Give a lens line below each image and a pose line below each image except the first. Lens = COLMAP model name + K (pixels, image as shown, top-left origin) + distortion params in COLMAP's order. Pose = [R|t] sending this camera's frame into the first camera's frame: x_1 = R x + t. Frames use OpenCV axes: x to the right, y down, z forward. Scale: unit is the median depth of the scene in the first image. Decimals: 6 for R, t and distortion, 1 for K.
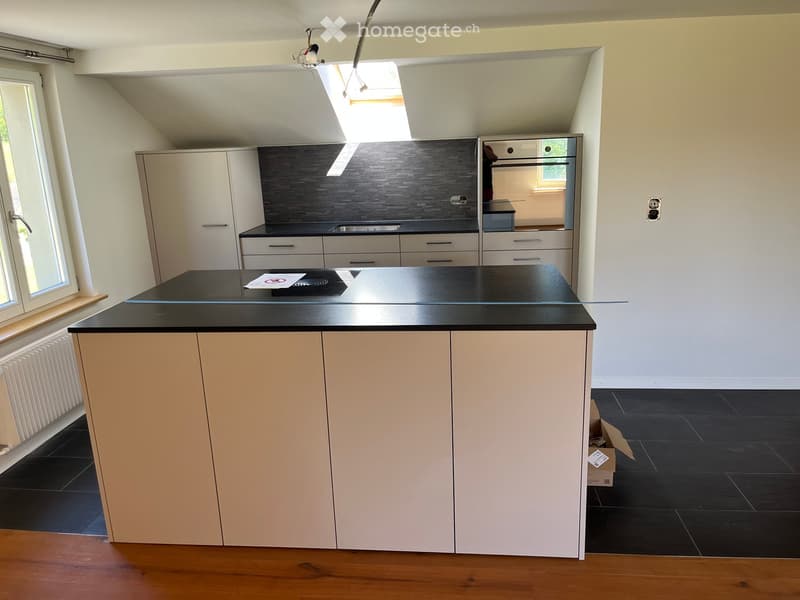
lens RADIAL K [[605.9, 0, 400.8], [0, 605.9, 305.1], [0, 0, 1]] dist [-0.013459, -0.004411]
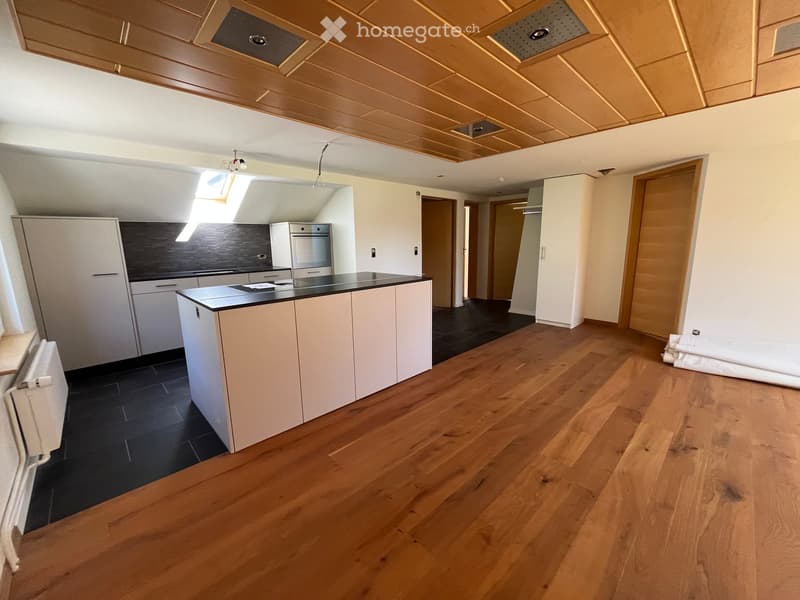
lens RADIAL K [[325.1, 0, 398.3], [0, 325.1, 298.2], [0, 0, 1]] dist [-0.003177, -0.000460]
pose [[0.647178, -0.108676, 0.754553, -0.403206], [0.189437, 0.981666, -0.021093, 0.054155], [-0.738427, 0.156591, 0.655900, 0.052646]]
